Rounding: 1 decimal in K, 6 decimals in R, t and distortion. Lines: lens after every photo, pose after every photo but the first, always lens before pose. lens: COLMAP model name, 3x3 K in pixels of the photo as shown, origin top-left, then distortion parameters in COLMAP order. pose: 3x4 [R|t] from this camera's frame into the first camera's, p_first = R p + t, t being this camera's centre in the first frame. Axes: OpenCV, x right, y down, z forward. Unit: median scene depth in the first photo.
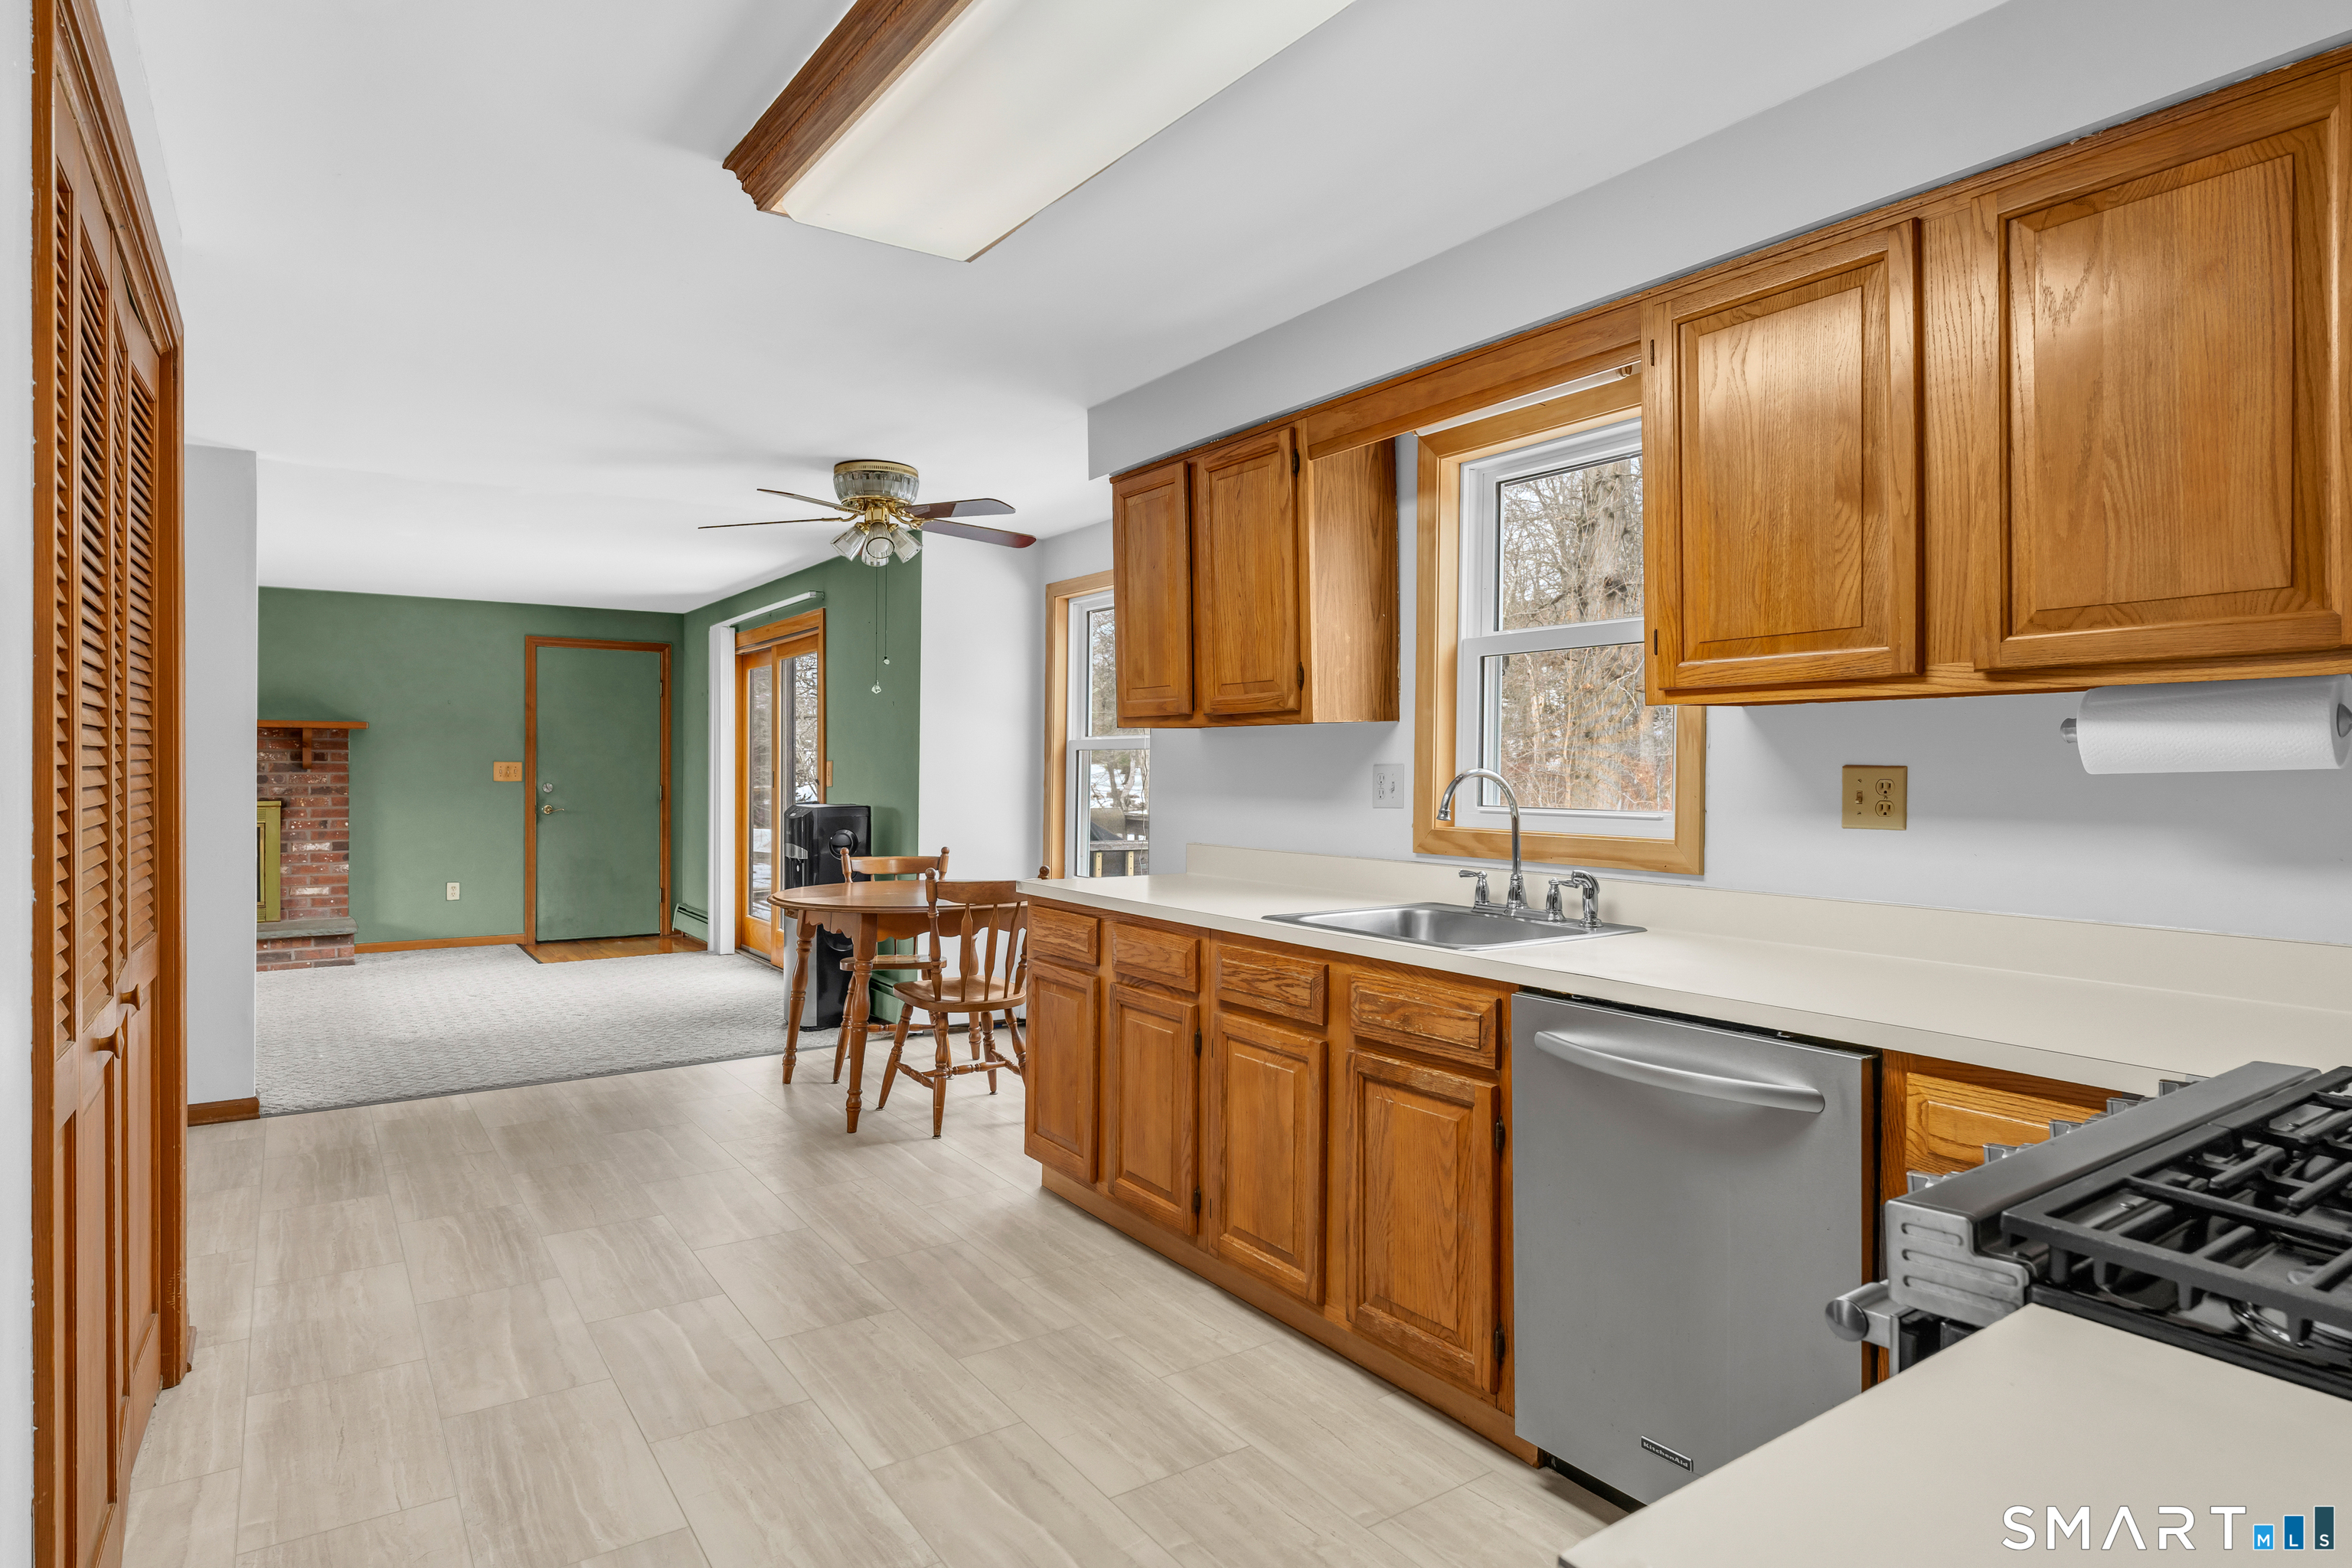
lens RADIAL K [[1281.7, 0, 1165.8], [0, 1281.7, 781.3], [0, 0, 1]] dist [0.002647, 0.002196]
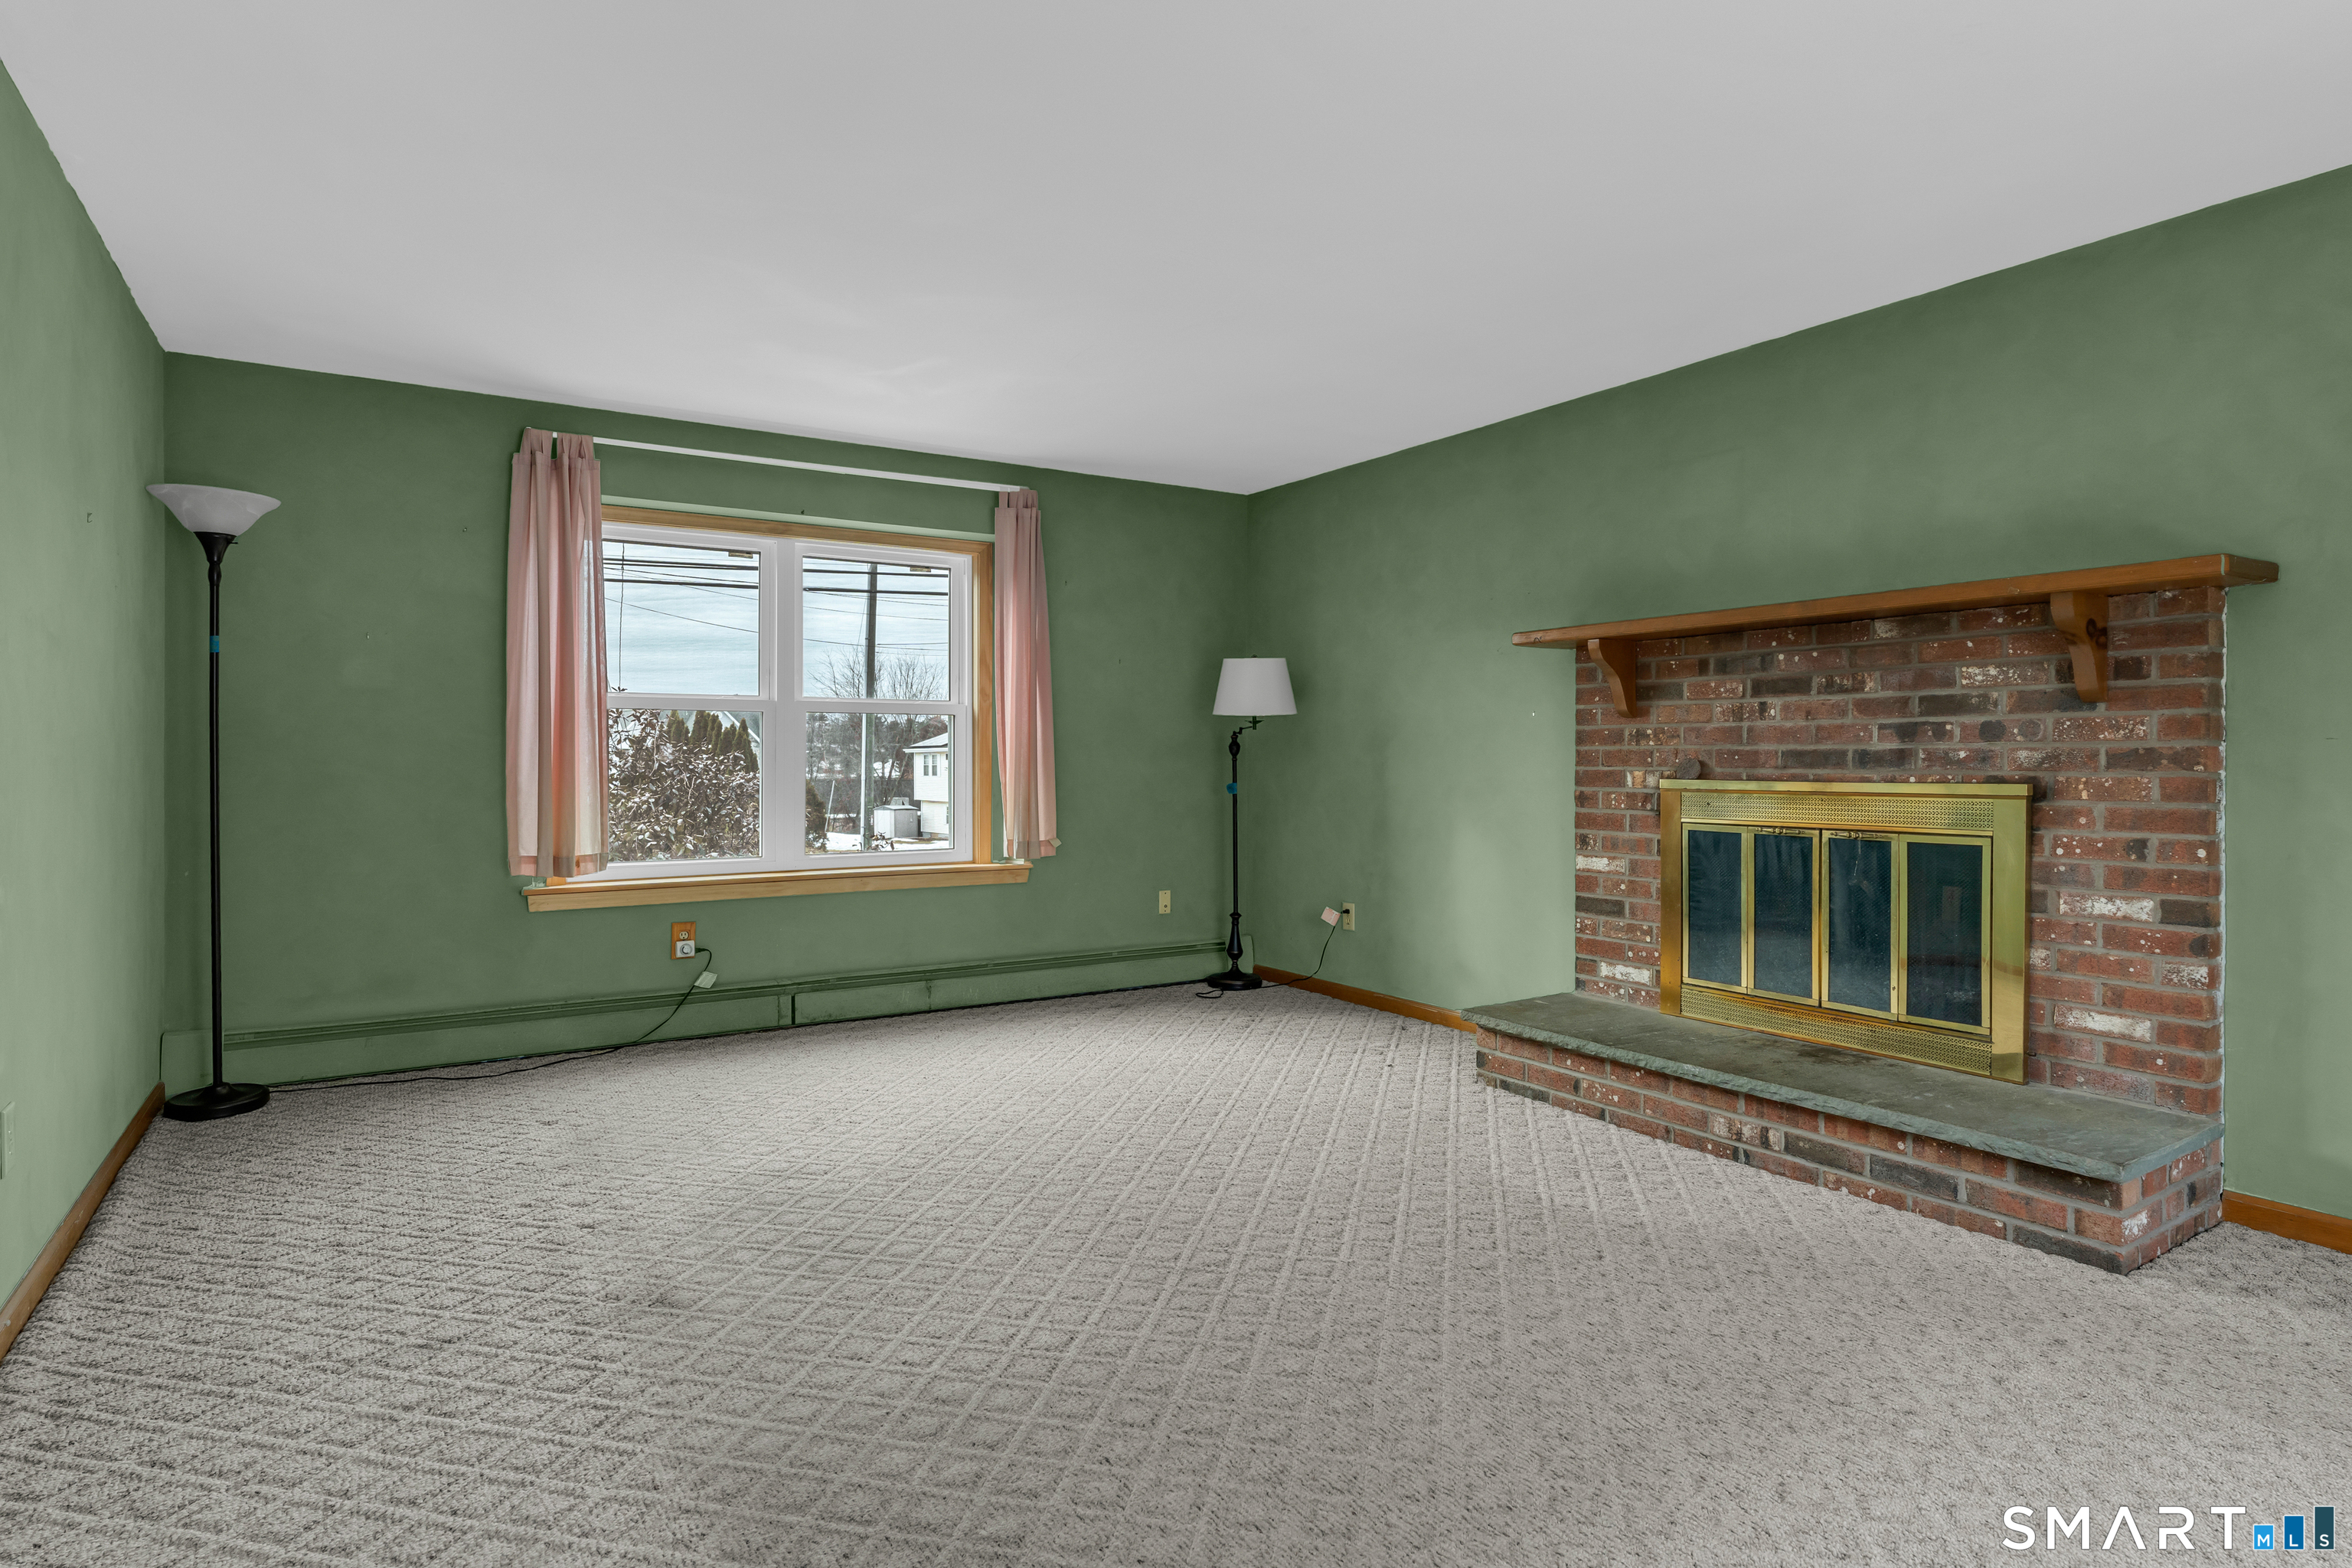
lens RADIAL K [[1281.7, 0, 1159.7], [0, 1281.7, 768.6], [0, 0, 1]] dist [0.002647, 0.002196]
pose [[-0.033729, 0.008873, -0.999392, -0.666940], [-0.001984, 0.999958, 0.008945, 0.017695], [0.999429, 0.002285, -0.033710, 1.764874]]
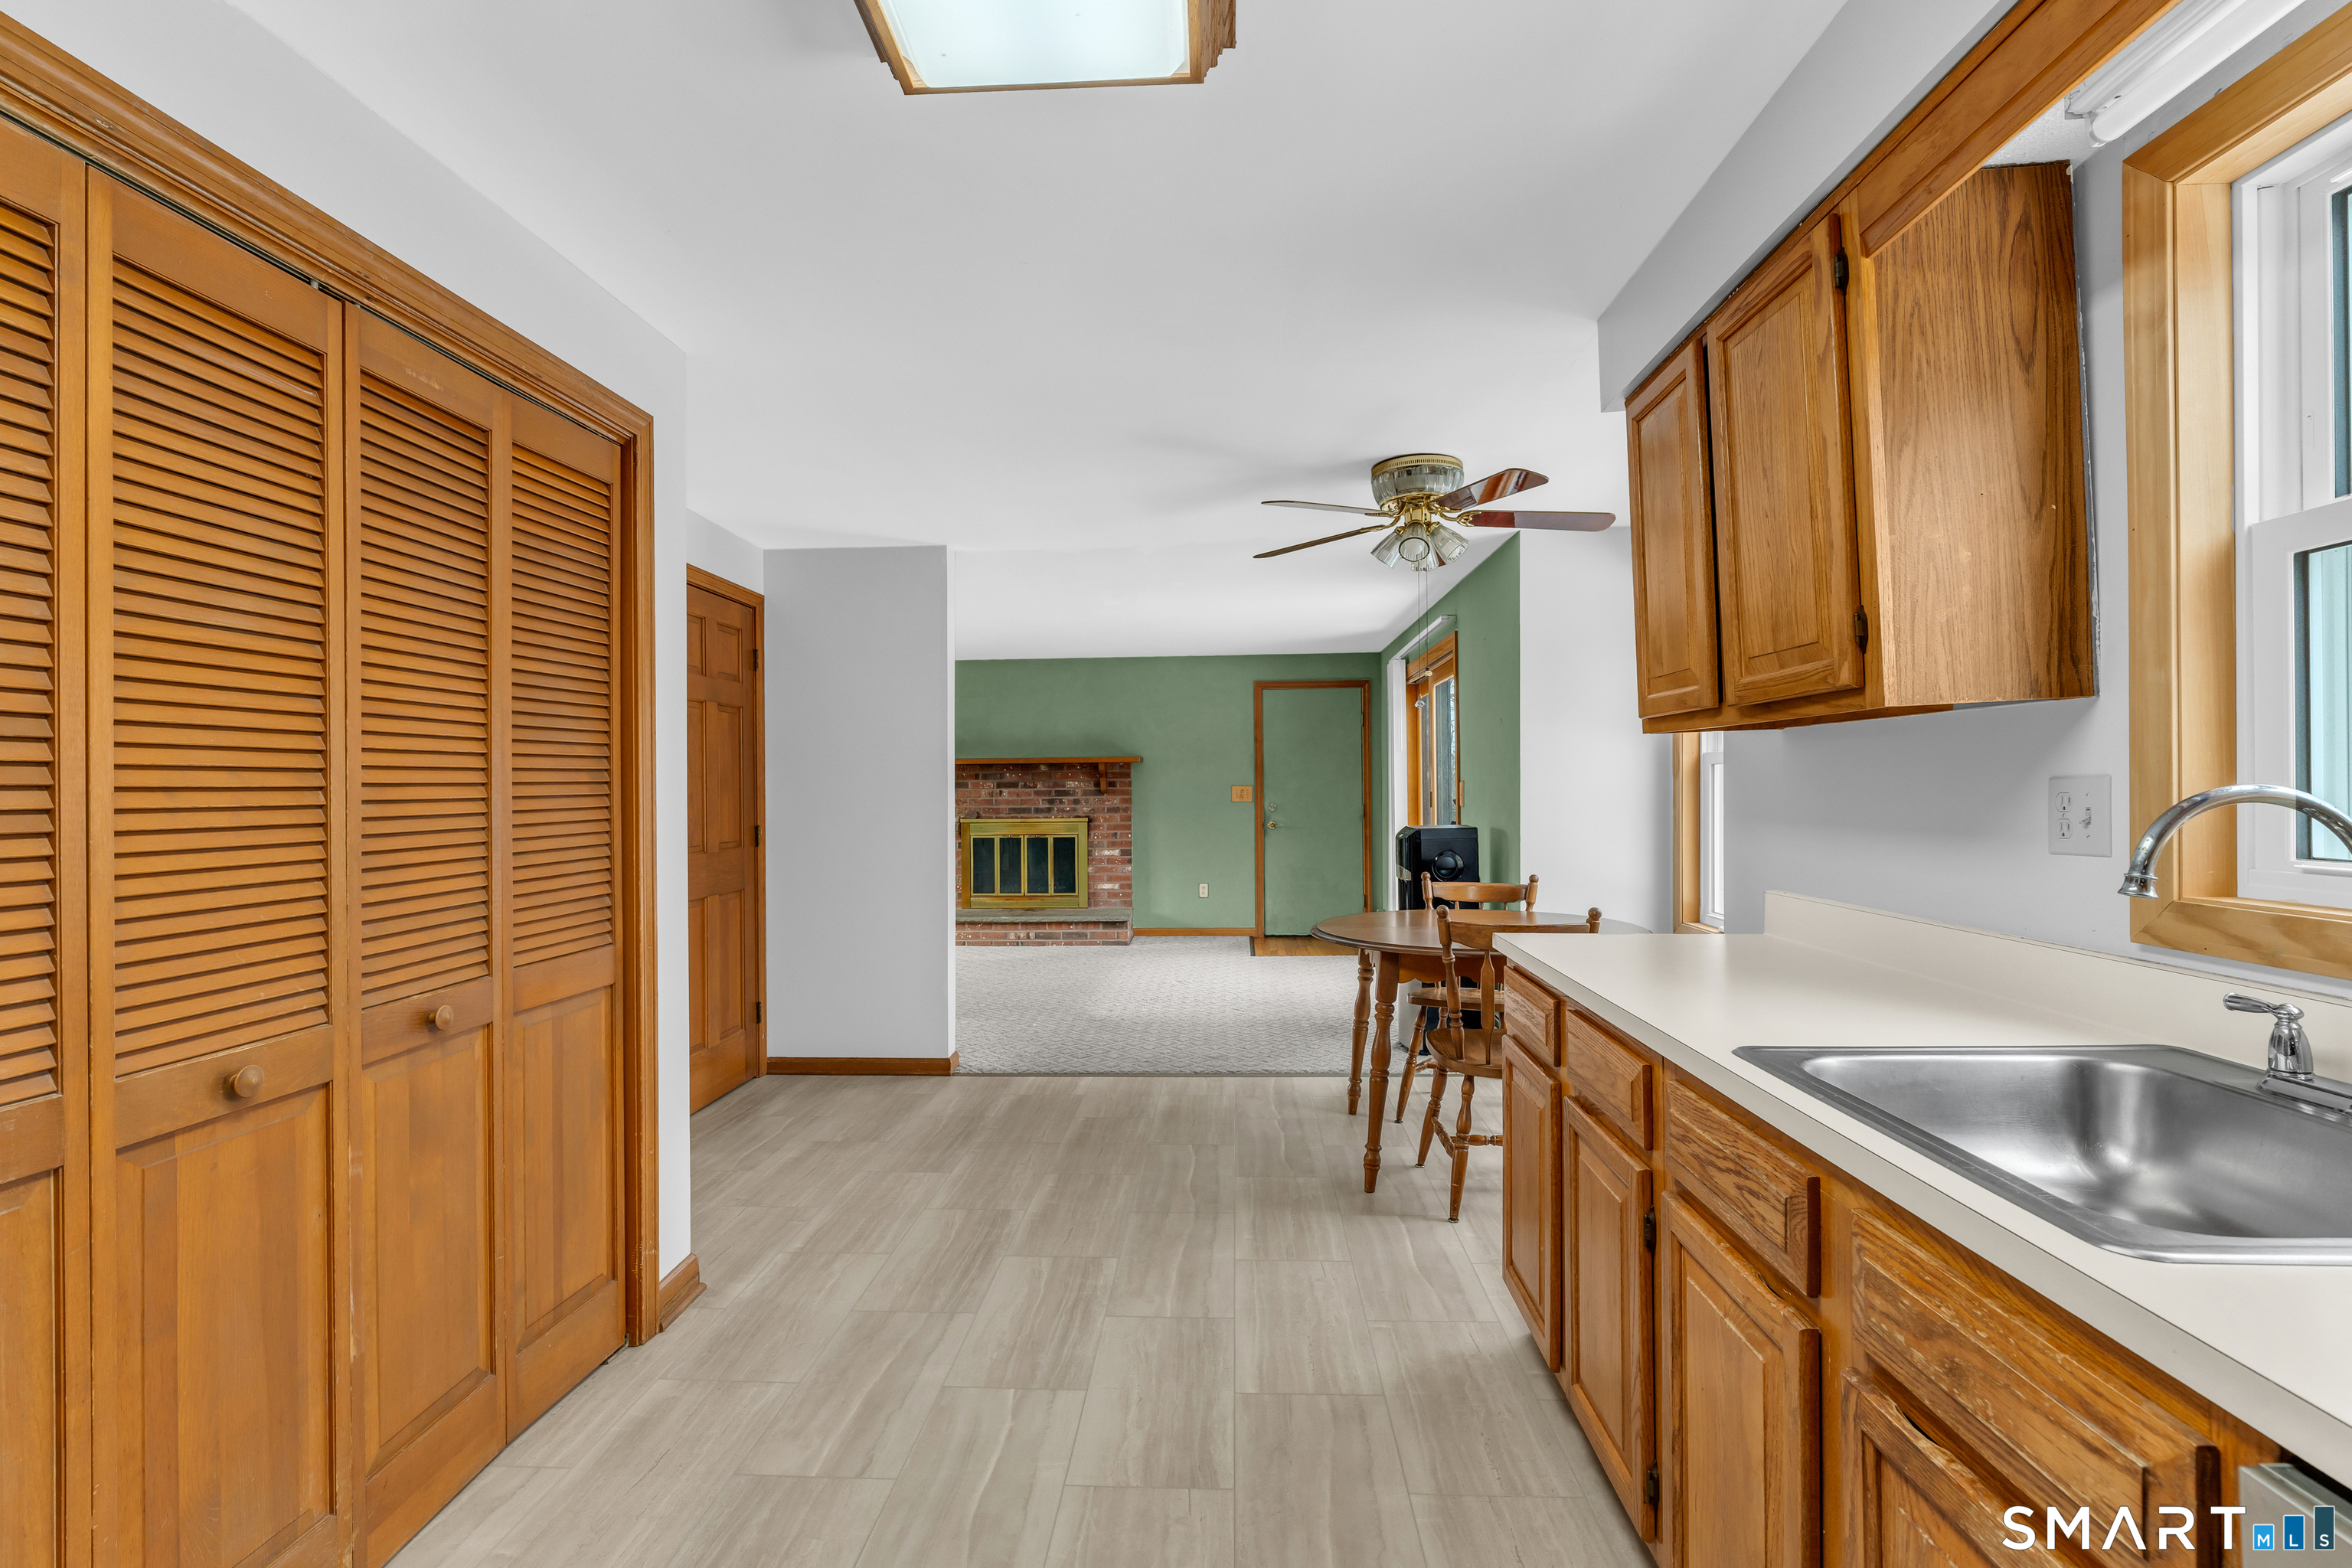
lens RADIAL K [[1073.2, 0, 1185.2], [0, 1073.2, 780.1], [0, 0, 1]] dist [-0.004042, 0.001639]
pose [[0.799463, -0.017034, -0.600473, 0.145199], [0.007500, 0.999803, -0.018376, -0.005954], [0.600668, 0.010187, 0.799434, 0.403532]]
